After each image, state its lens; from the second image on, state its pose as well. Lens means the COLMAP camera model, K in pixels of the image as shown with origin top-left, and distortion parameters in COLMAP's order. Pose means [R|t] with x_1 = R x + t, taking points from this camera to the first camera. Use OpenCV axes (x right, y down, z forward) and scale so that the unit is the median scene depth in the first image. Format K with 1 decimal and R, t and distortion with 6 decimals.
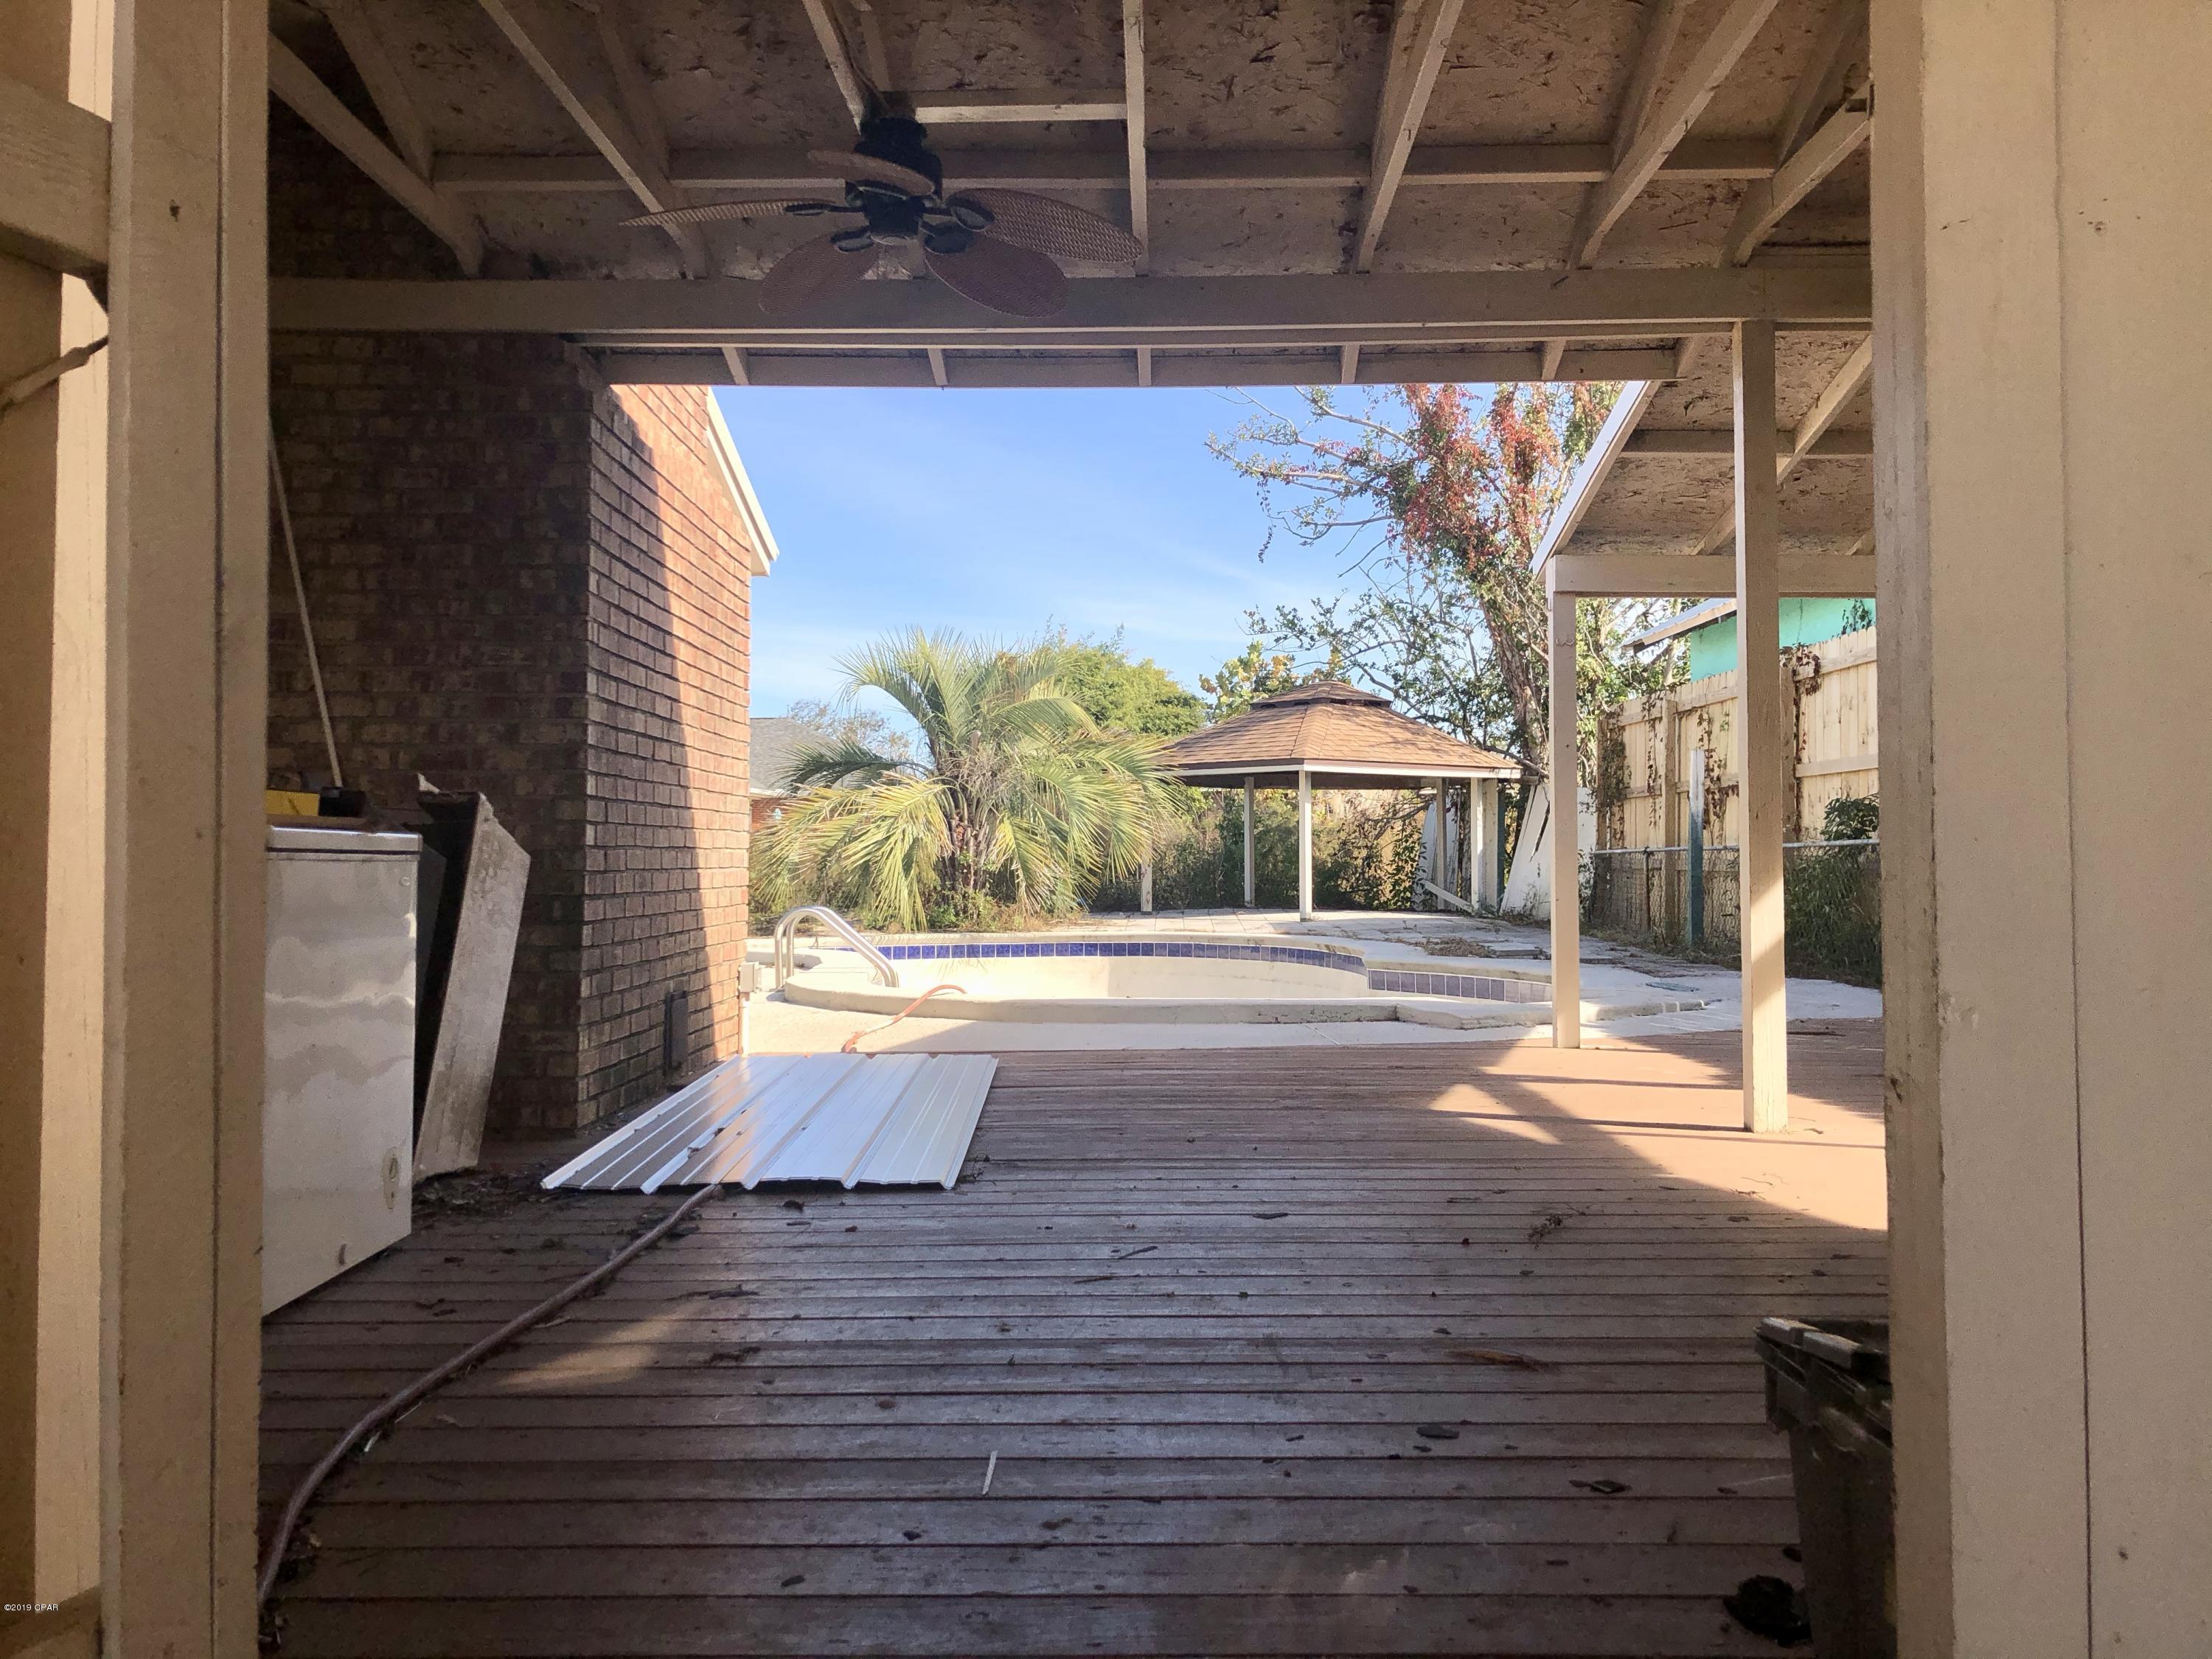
lens RADIAL K [[1812.0, 0, 1091.6], [0, 1812.0, 831.6], [0, 0, 1]] dist [0.009944, 0.036307]
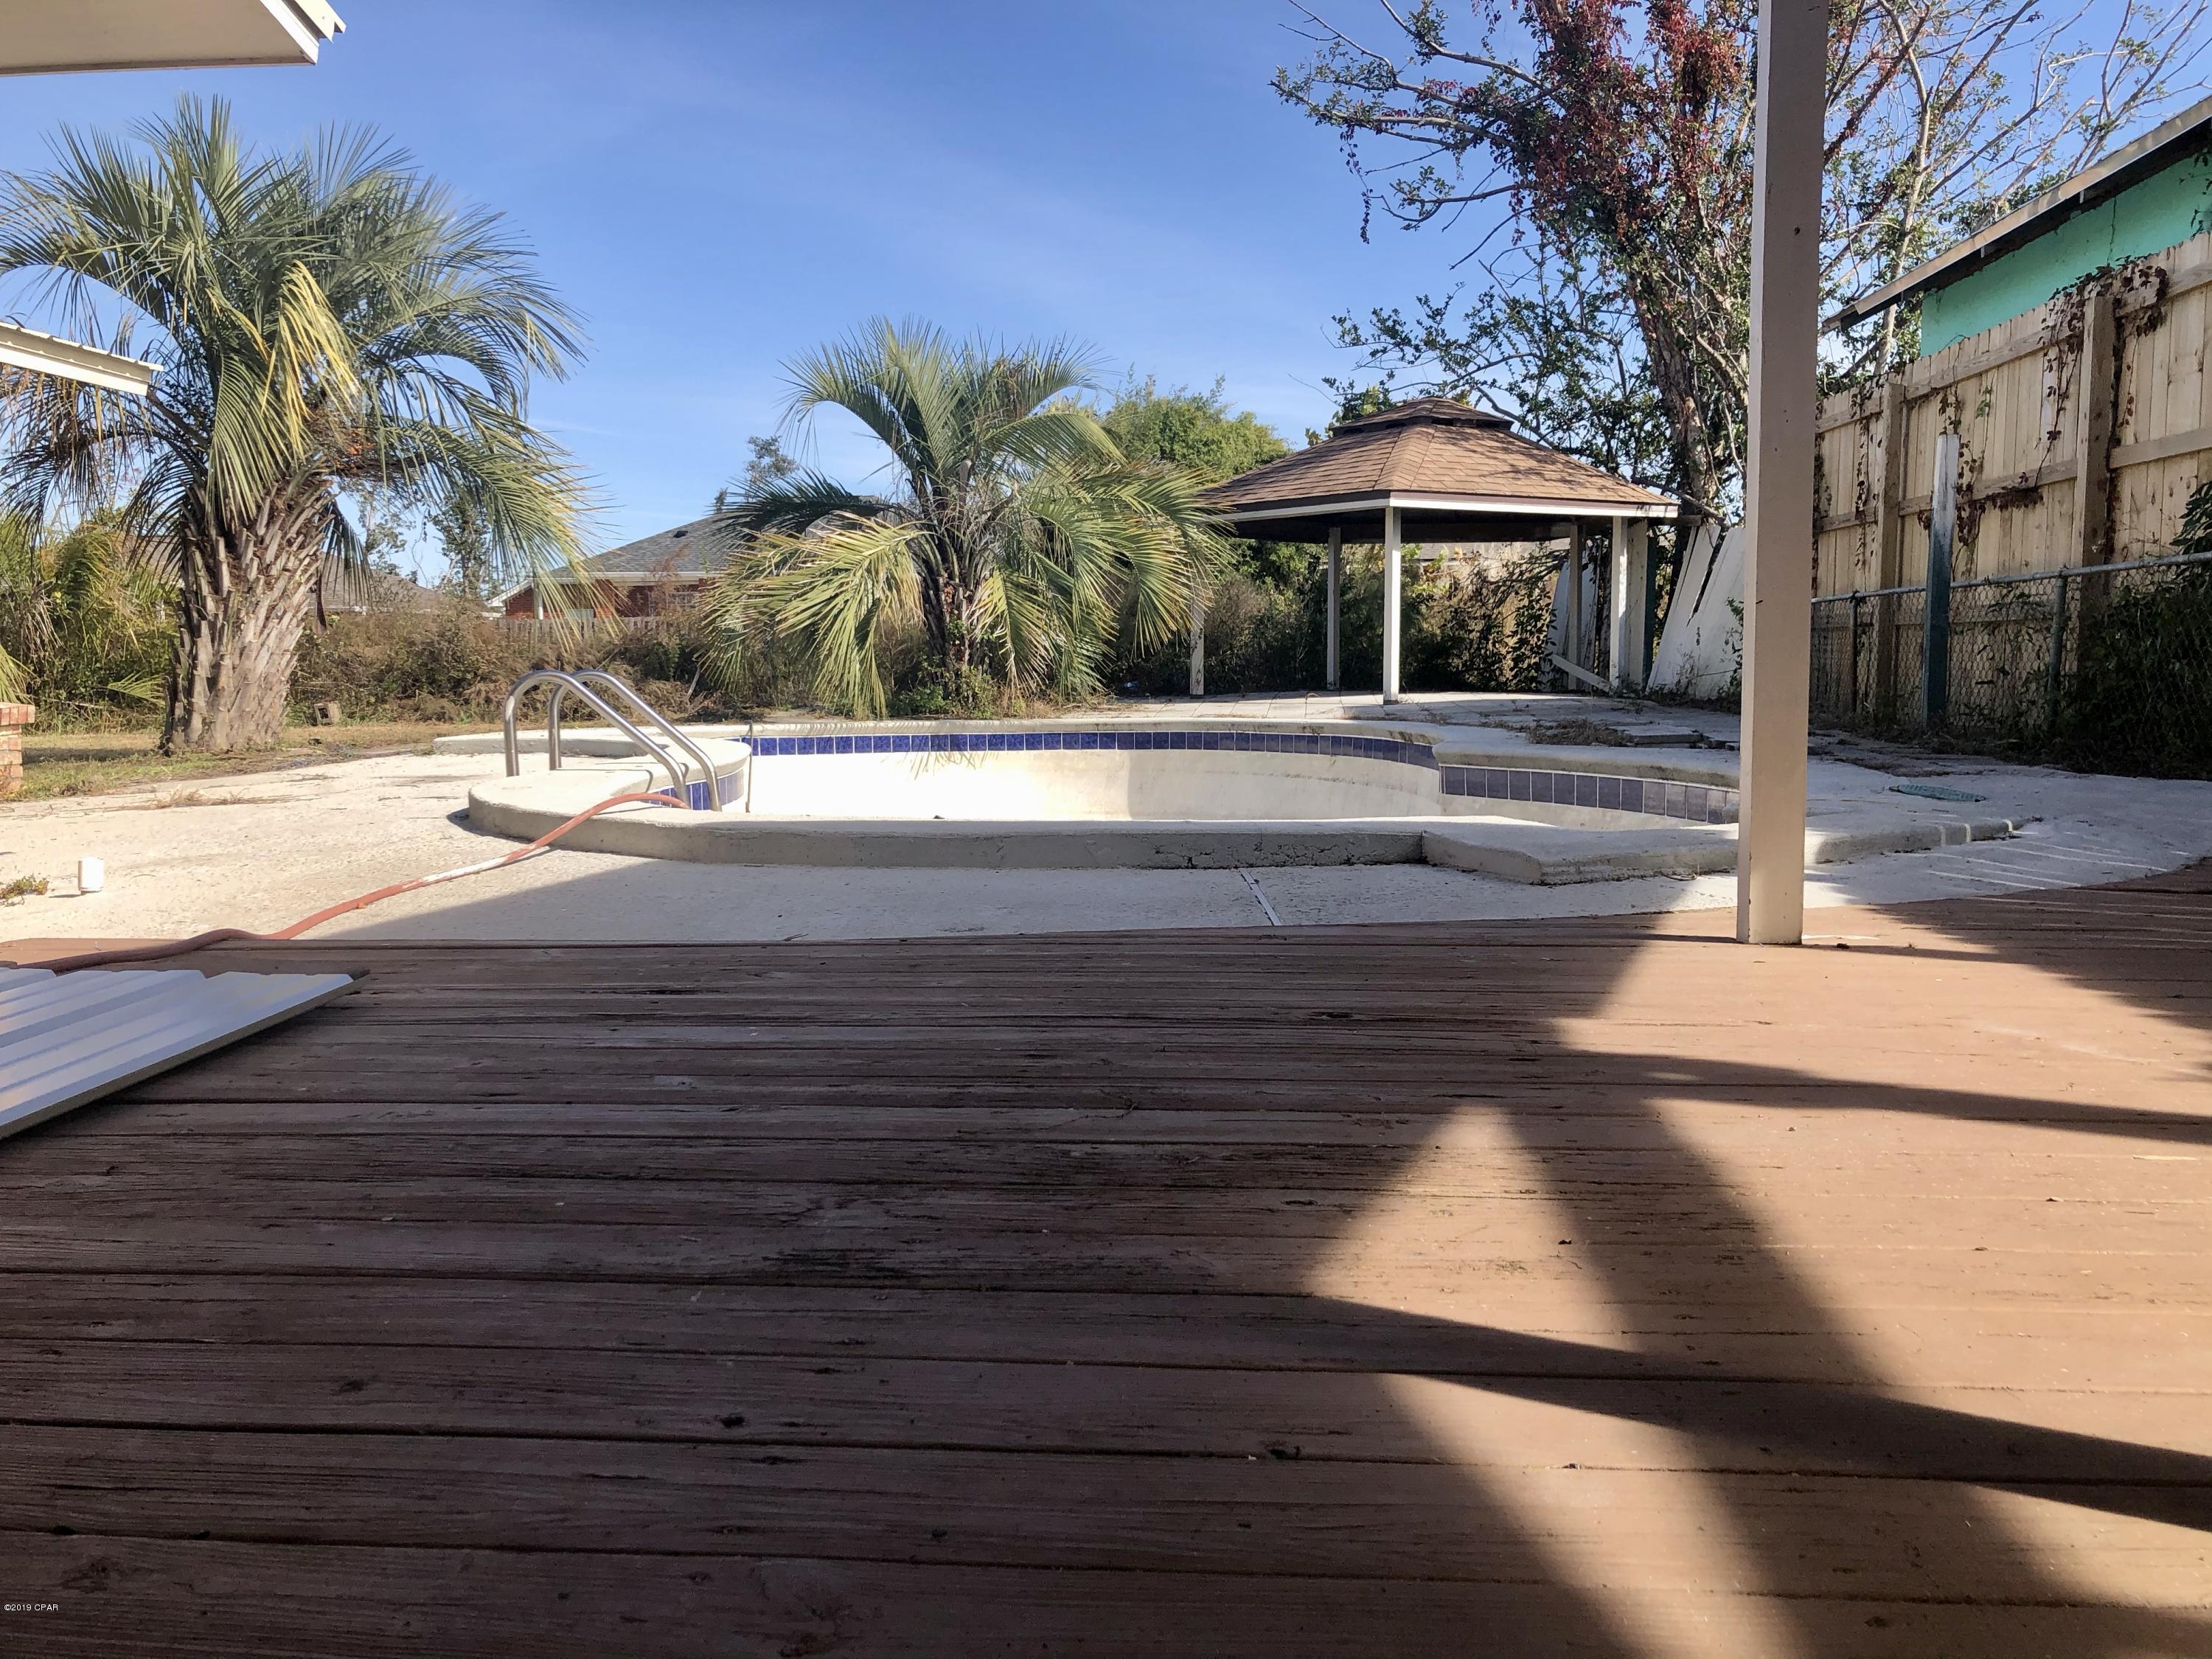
lens RADIAL K [[1812.0, 0, 1121.2], [0, 1812.0, 830.5], [0, 0, 1]] dist [0.009944, 0.036307]
pose [[0.998011, -0.000559, -0.063033, 0.051227], [0.007566, 0.993793, 0.110985, 0.016296], [0.062580, -0.111242, 0.991821, 0.214266]]
